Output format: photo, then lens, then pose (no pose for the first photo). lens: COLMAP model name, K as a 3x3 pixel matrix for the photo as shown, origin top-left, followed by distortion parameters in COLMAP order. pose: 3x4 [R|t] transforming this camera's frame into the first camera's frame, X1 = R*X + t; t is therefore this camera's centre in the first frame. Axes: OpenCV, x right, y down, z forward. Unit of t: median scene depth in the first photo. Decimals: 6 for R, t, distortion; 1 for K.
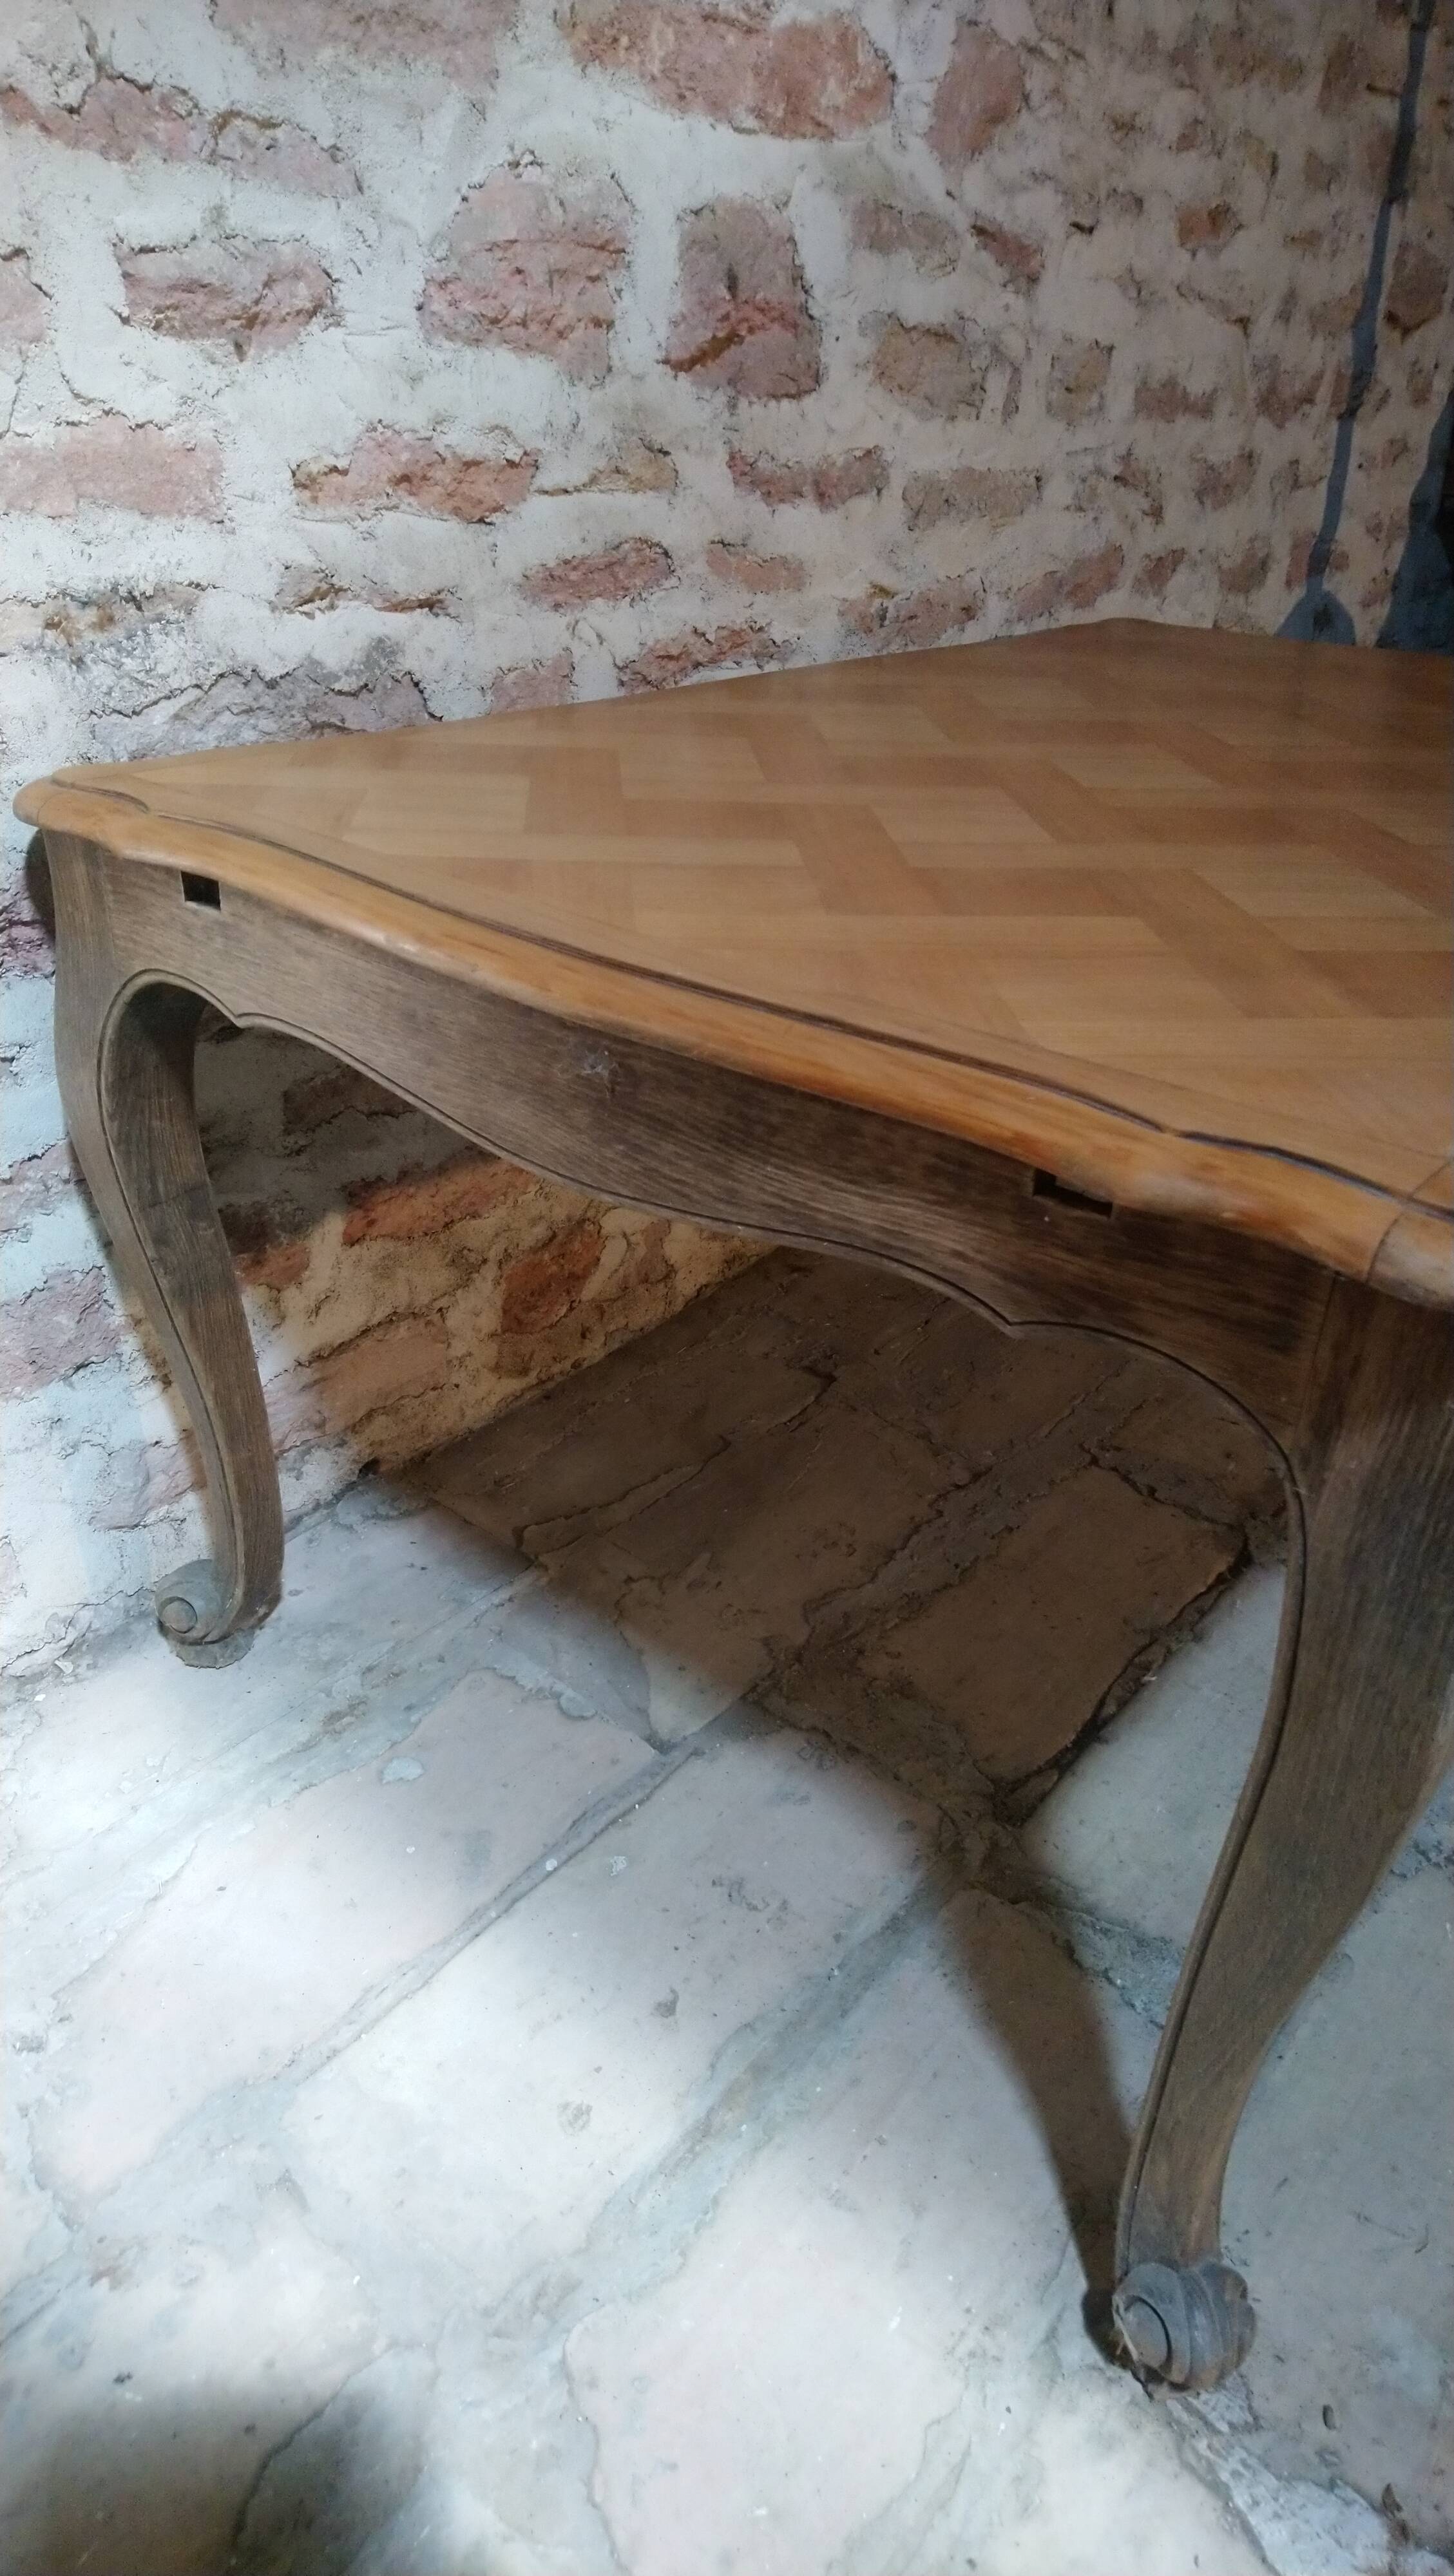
lens RADIAL K [[1632.9, 0, 737.2], [0, 1632.9, 1284.2], [0, 0, 1]] dist [0.042359, -0.075164]
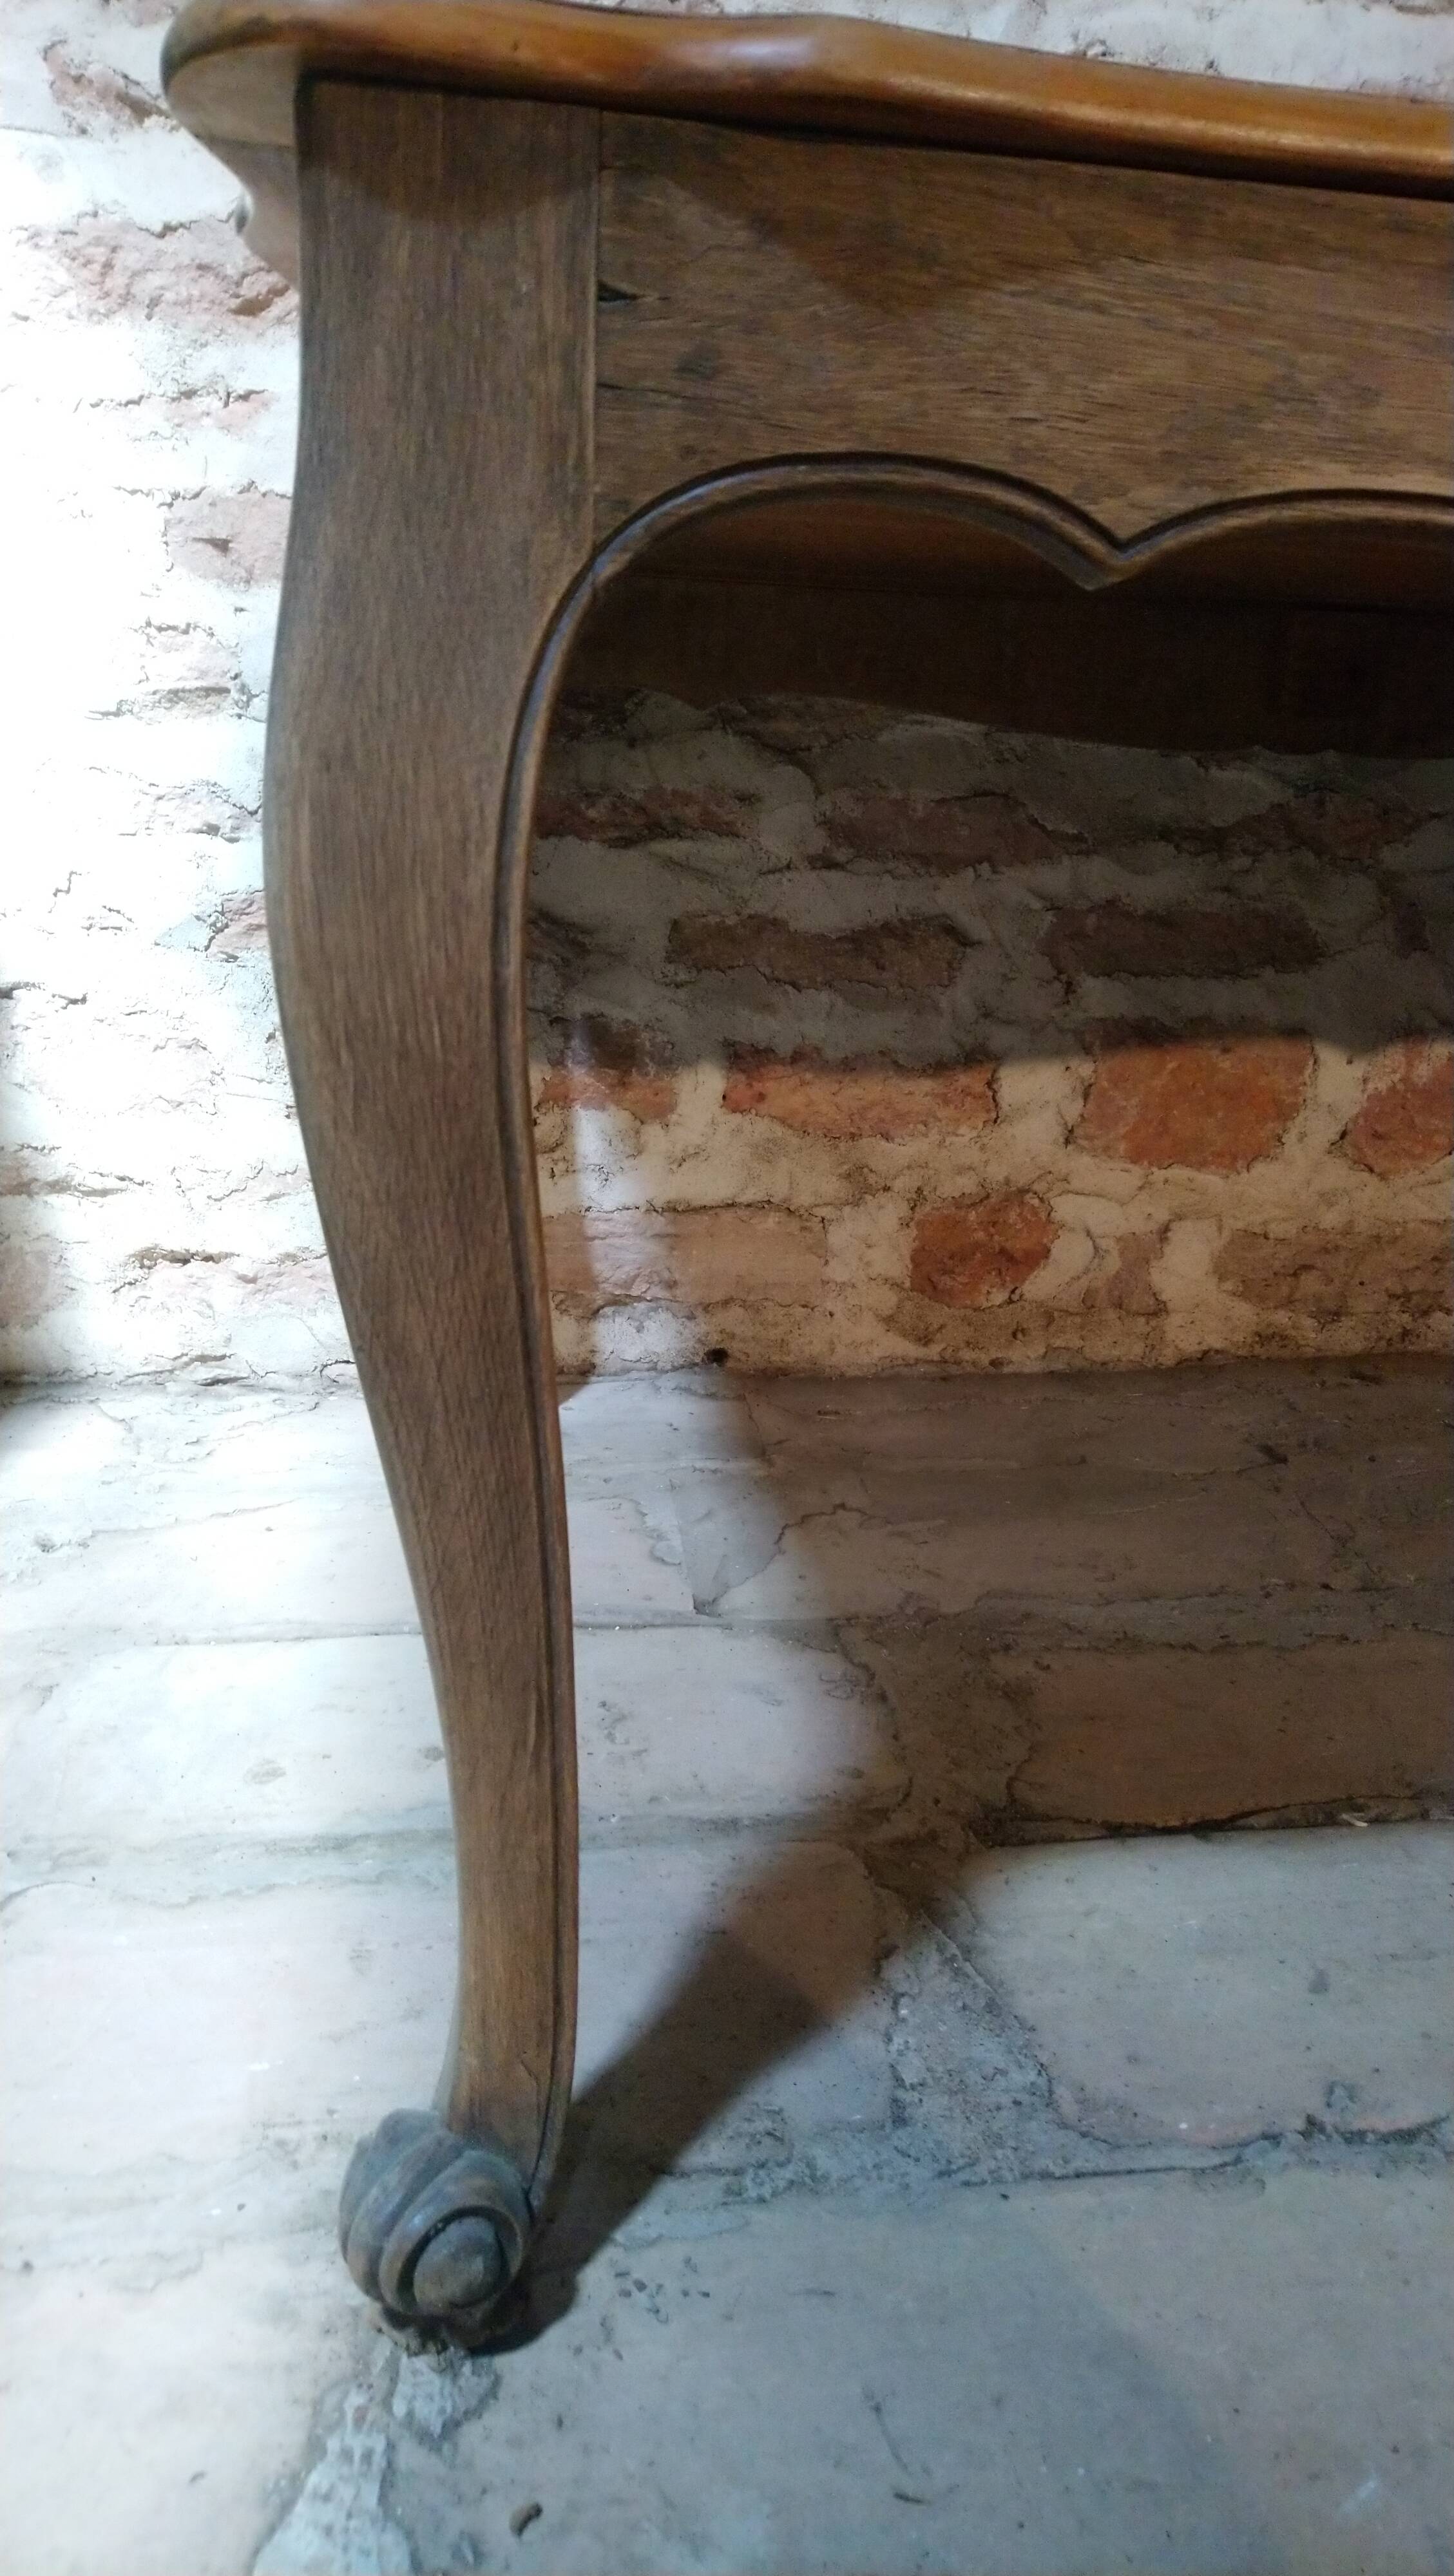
lens RADIAL K [[1632.9, 0, 705.2], [0, 1632.9, 1293.9], [0, 0, 1]] dist [0.042359, -0.075164]
pose [[0.725899, 0.192204, -0.660400, 0.457926], [-0.340220, 0.934809, -0.101894, 0.198874], [0.597763, 0.298646, 0.743969, 0.291207]]
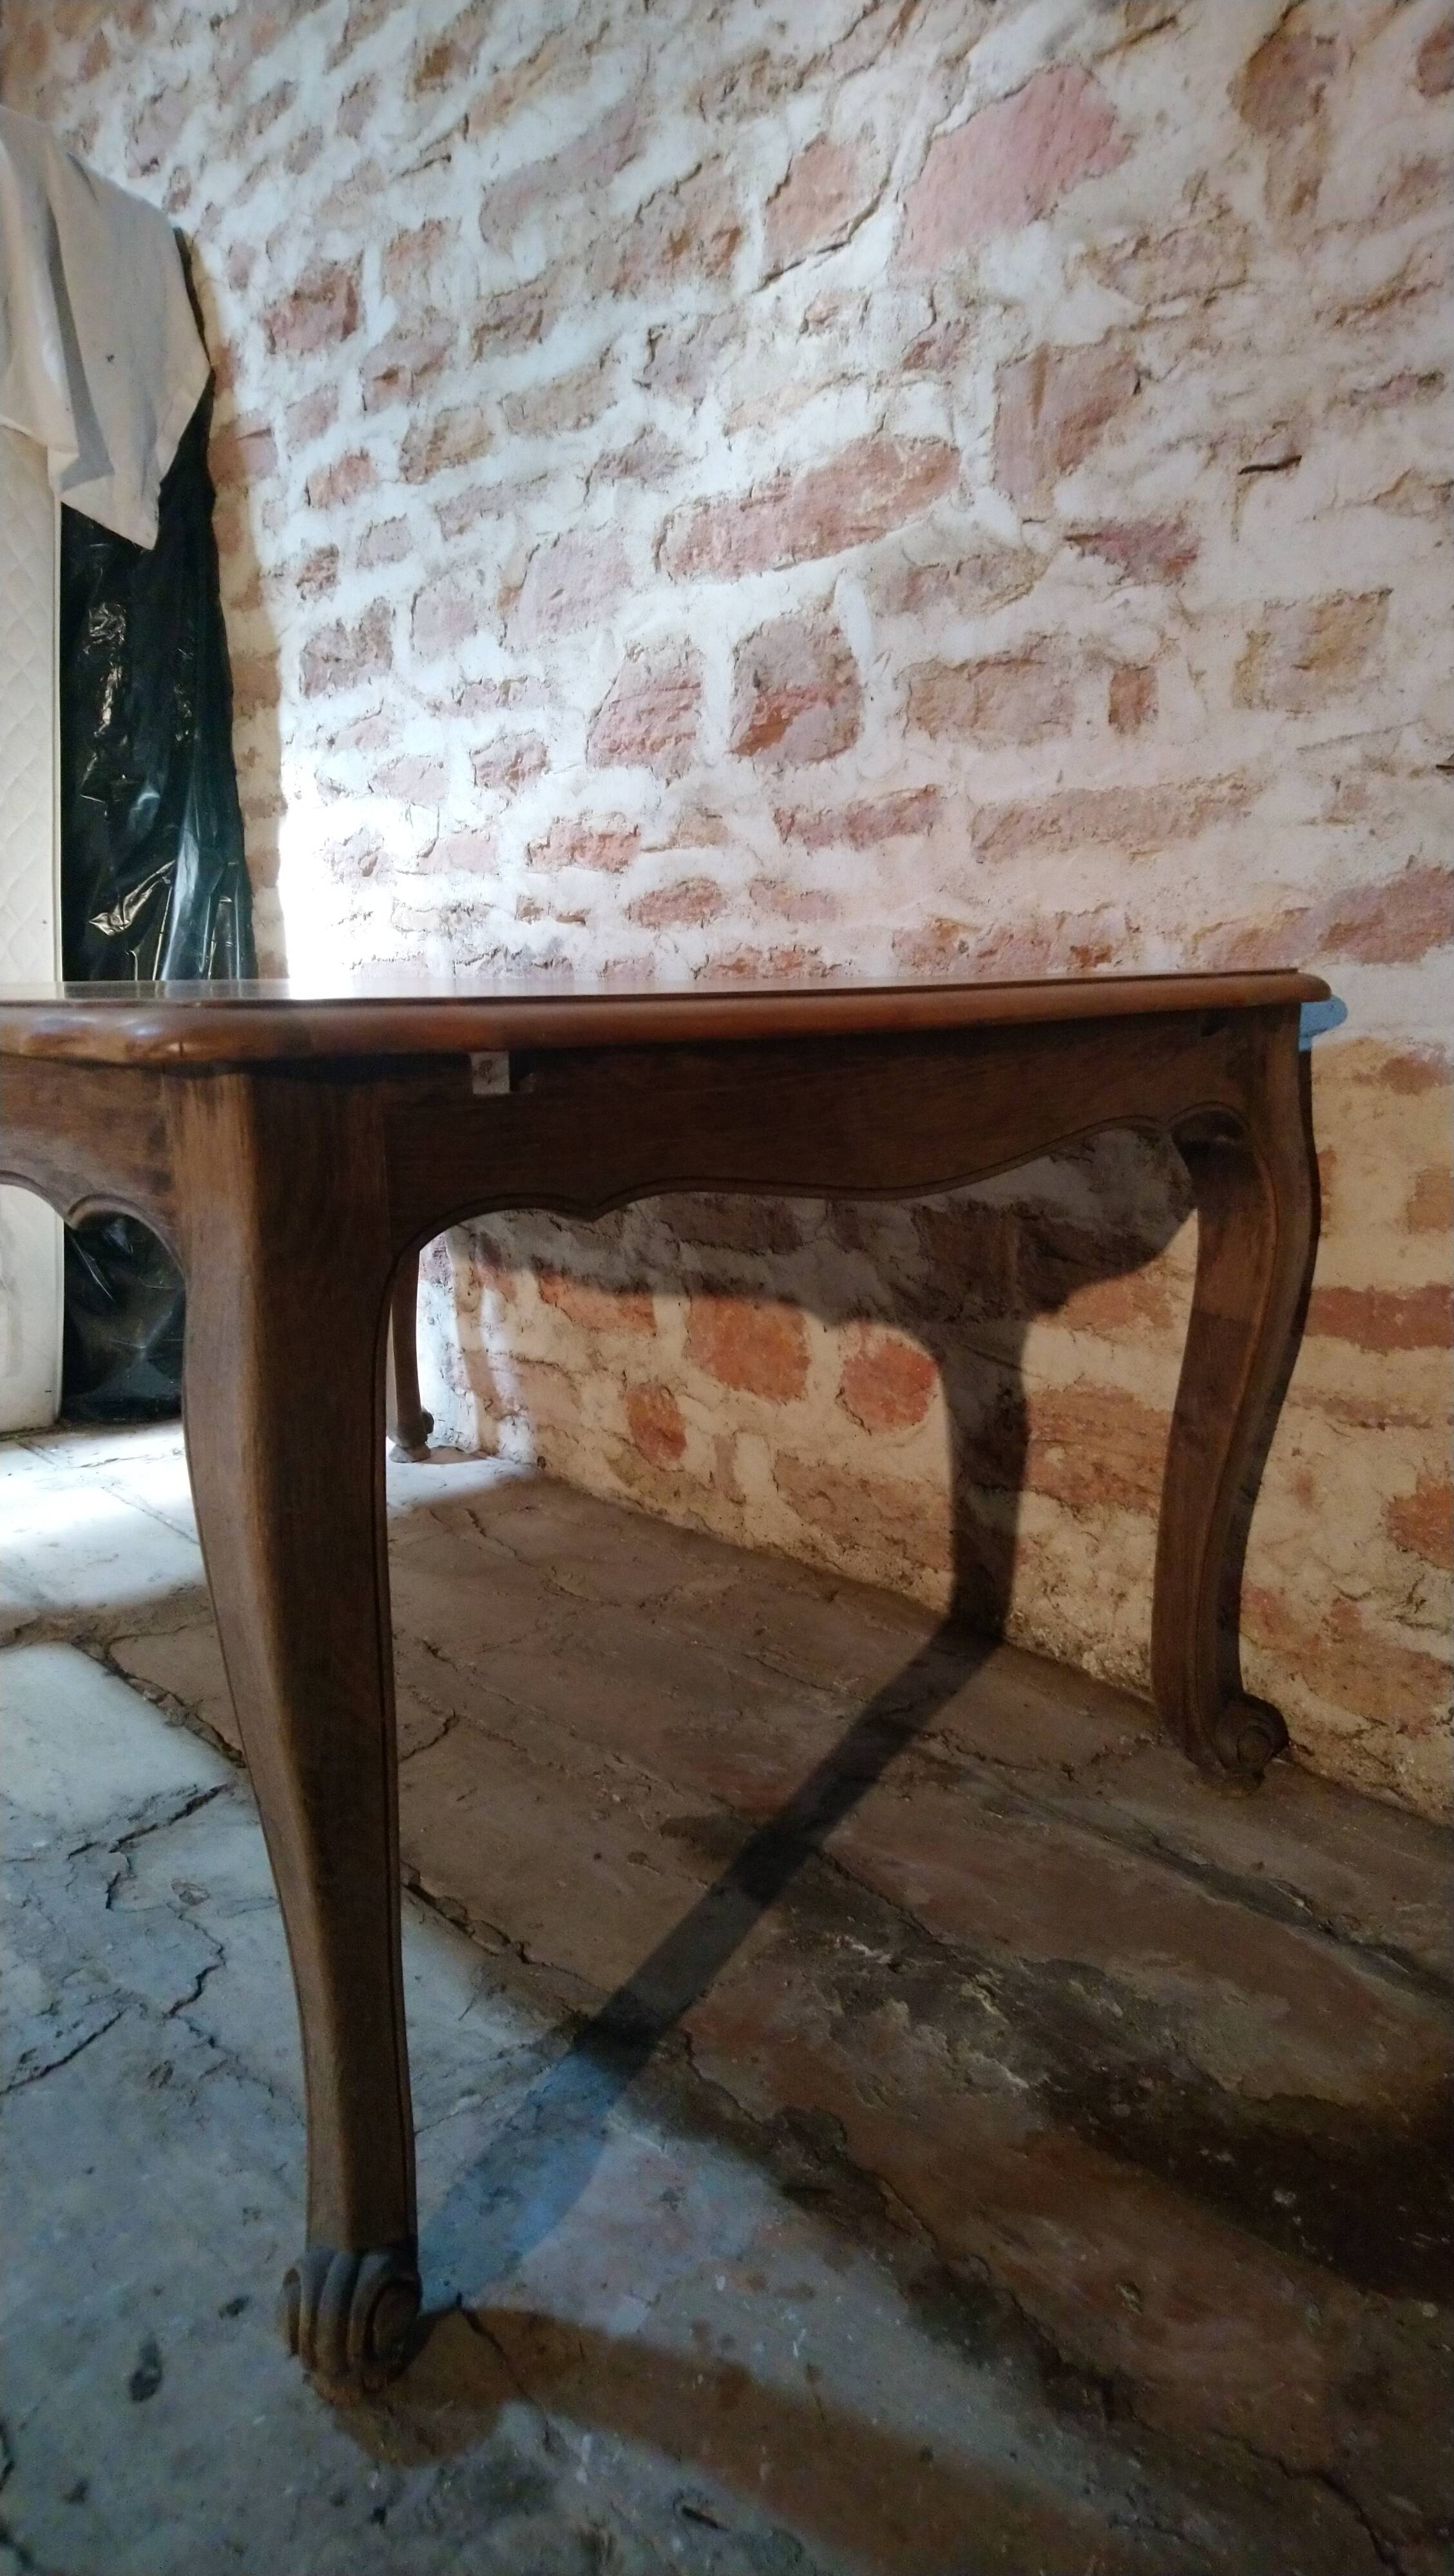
lens RADIAL K [[1640.6, 0, 702.2], [0, 1640.6, 1266.2], [0, 0, 1]] dist [0.058658, -0.101229]
pose [[-0.156206, 0.147627, -0.976630, 1.331543], [-0.463171, 0.862368, 0.204437, -0.471603], [0.872394, 0.484281, -0.066330, 1.285411]]
